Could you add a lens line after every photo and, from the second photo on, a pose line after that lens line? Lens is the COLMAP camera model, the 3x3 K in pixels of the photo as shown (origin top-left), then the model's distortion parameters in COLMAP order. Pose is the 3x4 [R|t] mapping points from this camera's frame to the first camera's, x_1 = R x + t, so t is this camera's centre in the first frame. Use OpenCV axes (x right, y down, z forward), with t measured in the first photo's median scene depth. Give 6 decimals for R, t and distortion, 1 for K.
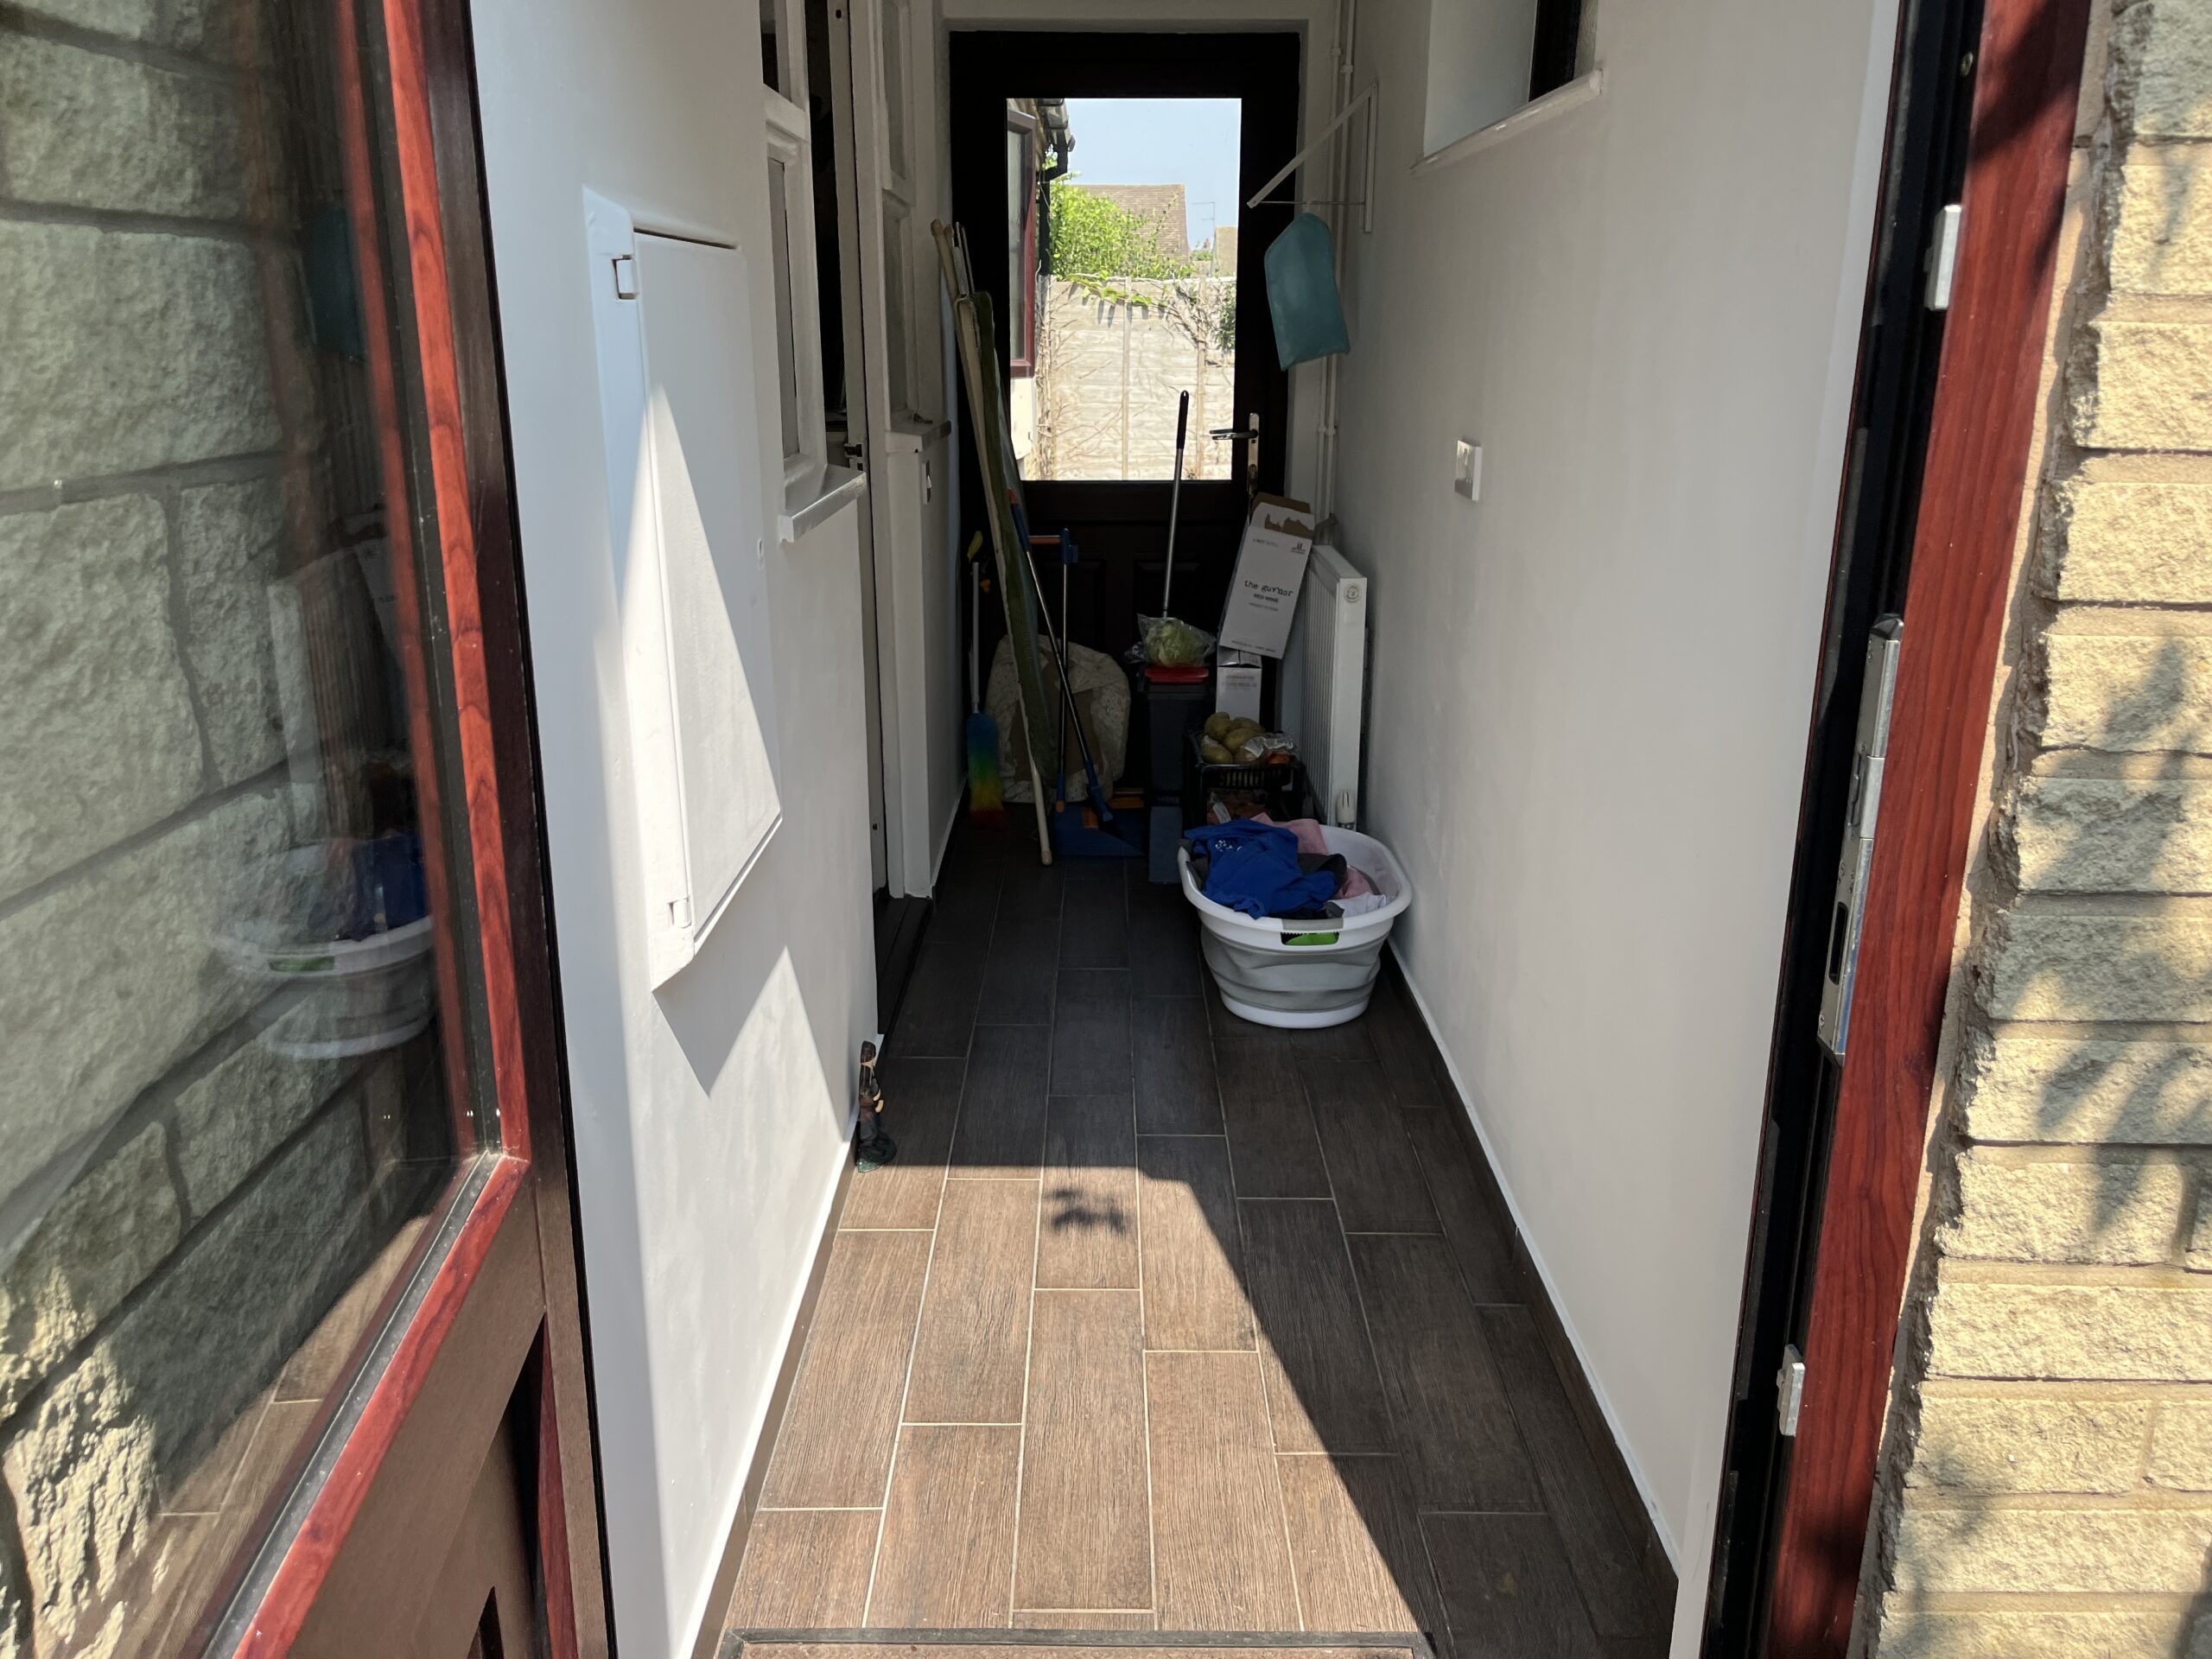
lens RADIAL K [[1674.6, 0, 1110.9], [0, 1674.6, 814.2], [0, 0, 1]] dist [0.061792, -0.096776]
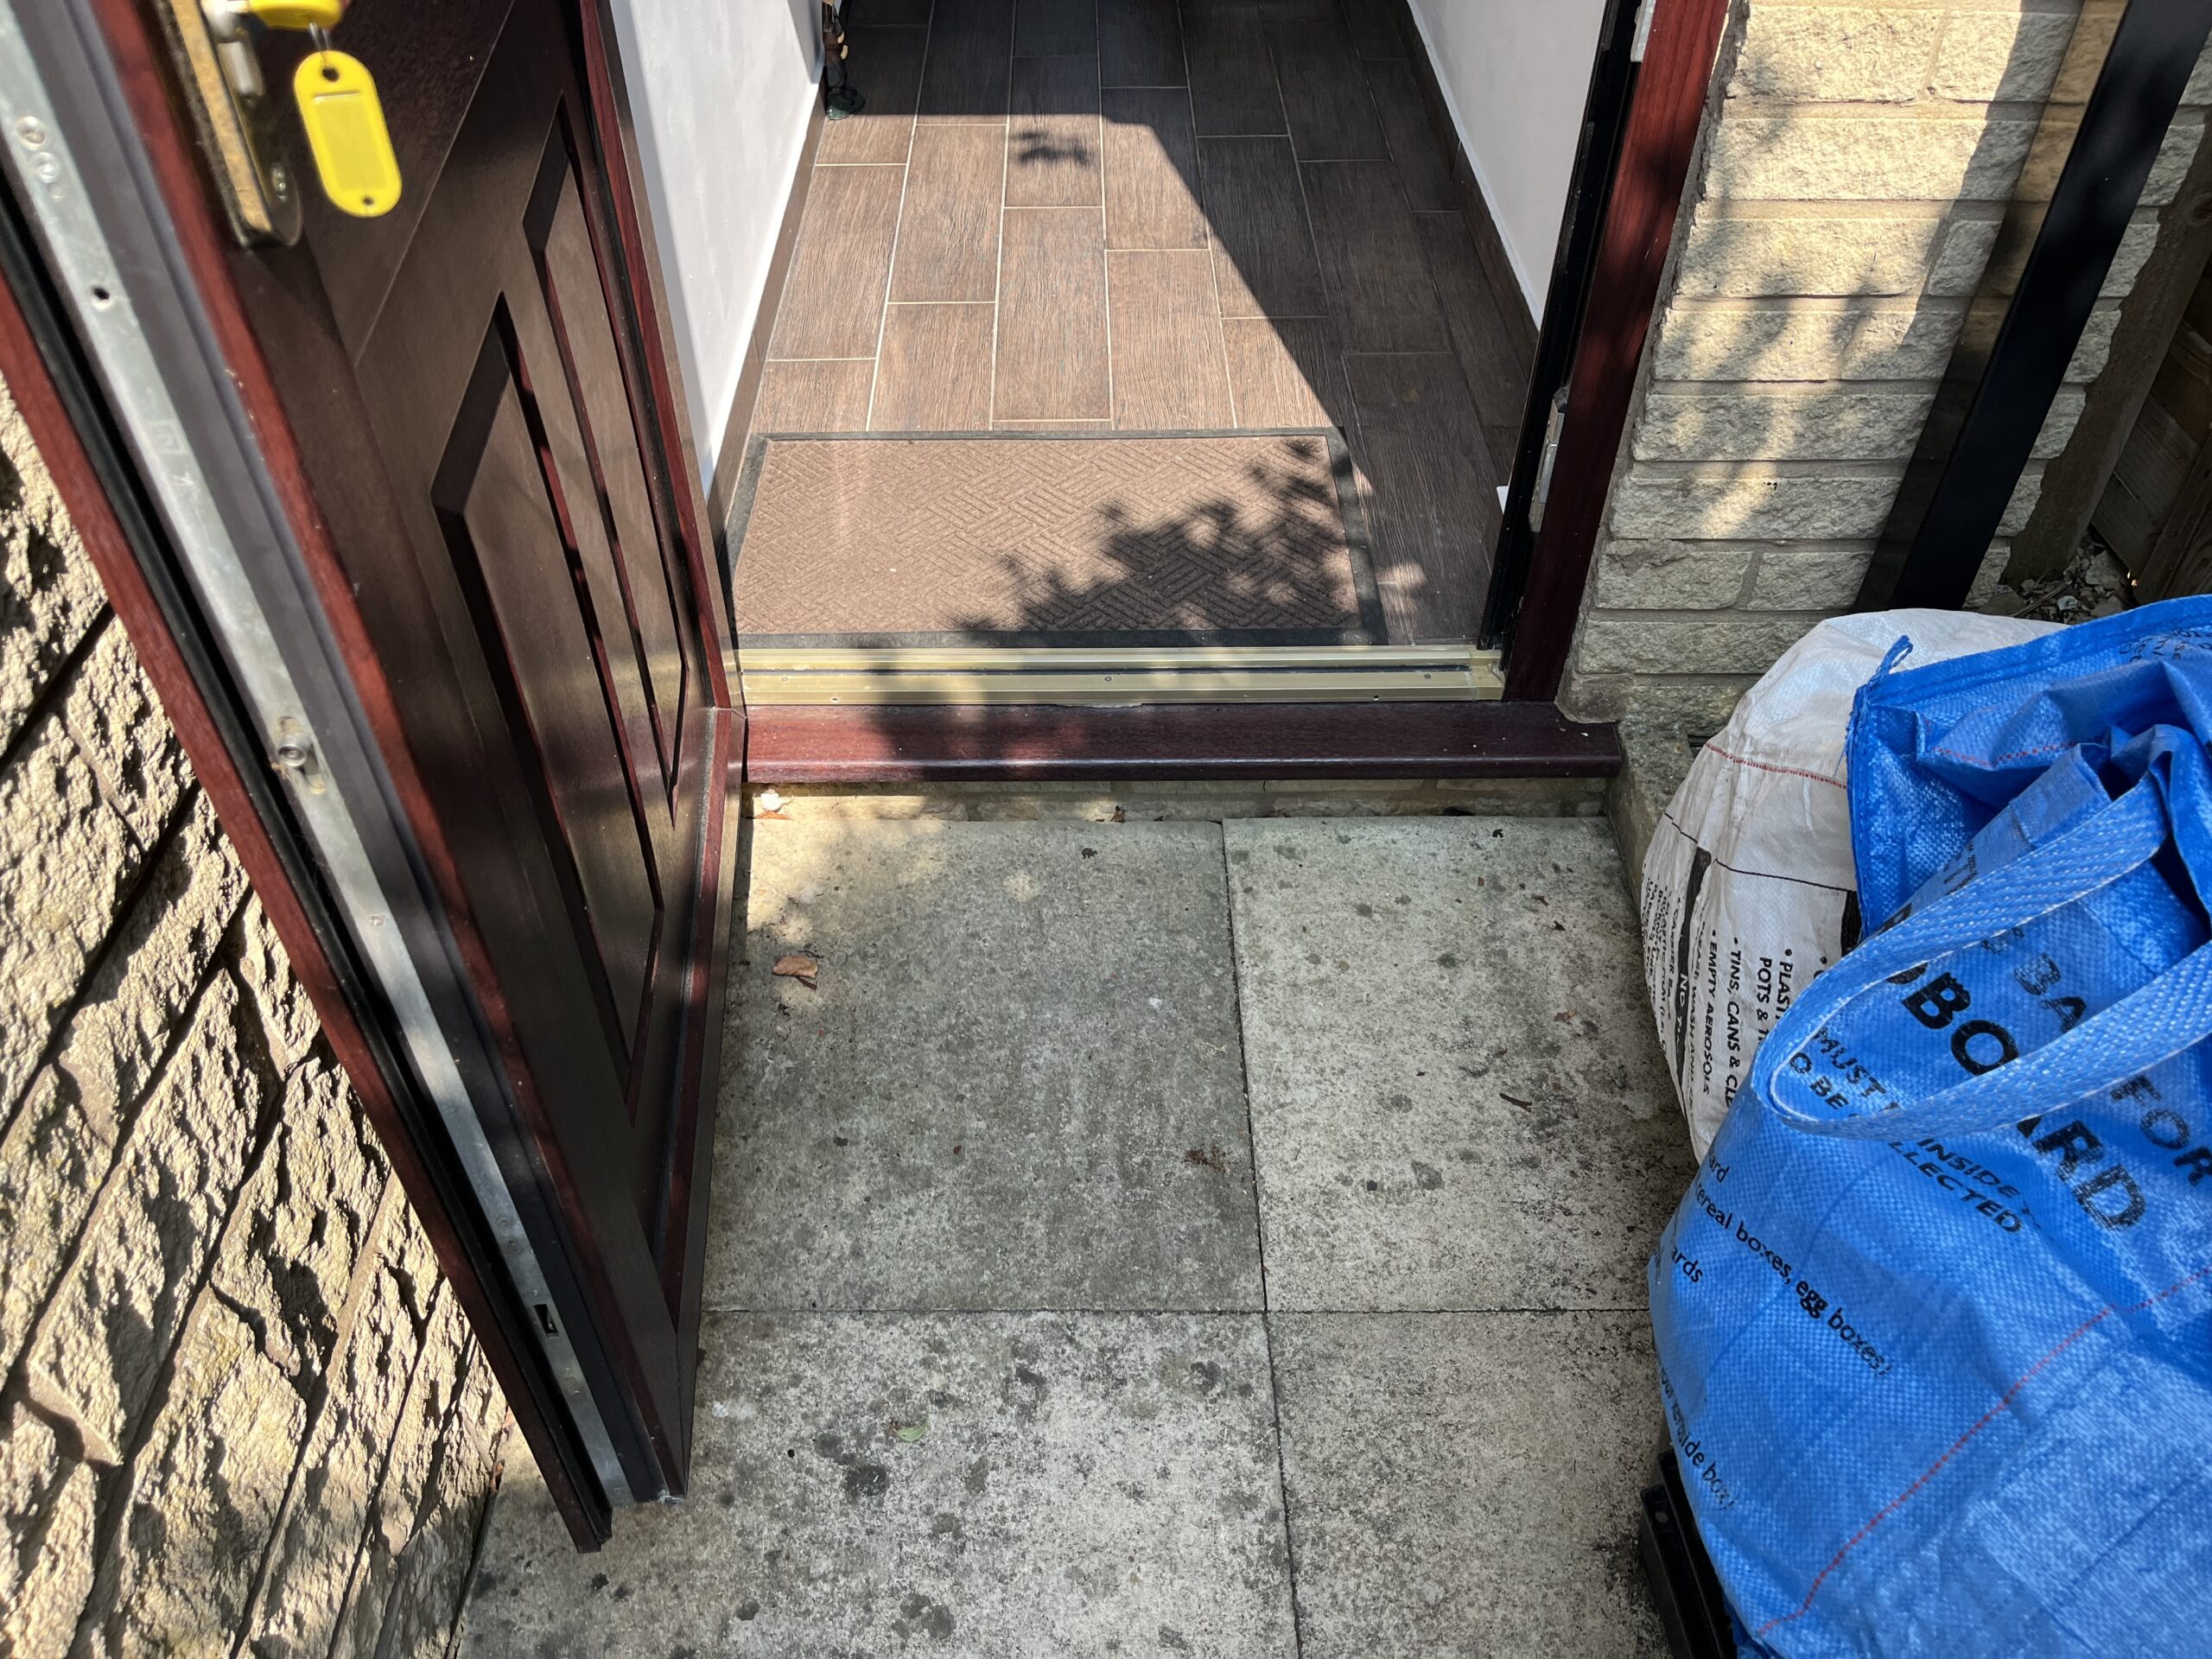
lens RADIAL K [[1674.6, 0, 1107.0], [0, 1674.6, 828.5], [0, 0, 1]] dist [0.061792, -0.096776]
pose [[0.999902, -0.011936, 0.007326, 0.008704], [0.007157, 0.885141, 0.465267, 0.150106], [-0.012038, -0.465169, 0.885140, -0.149077]]
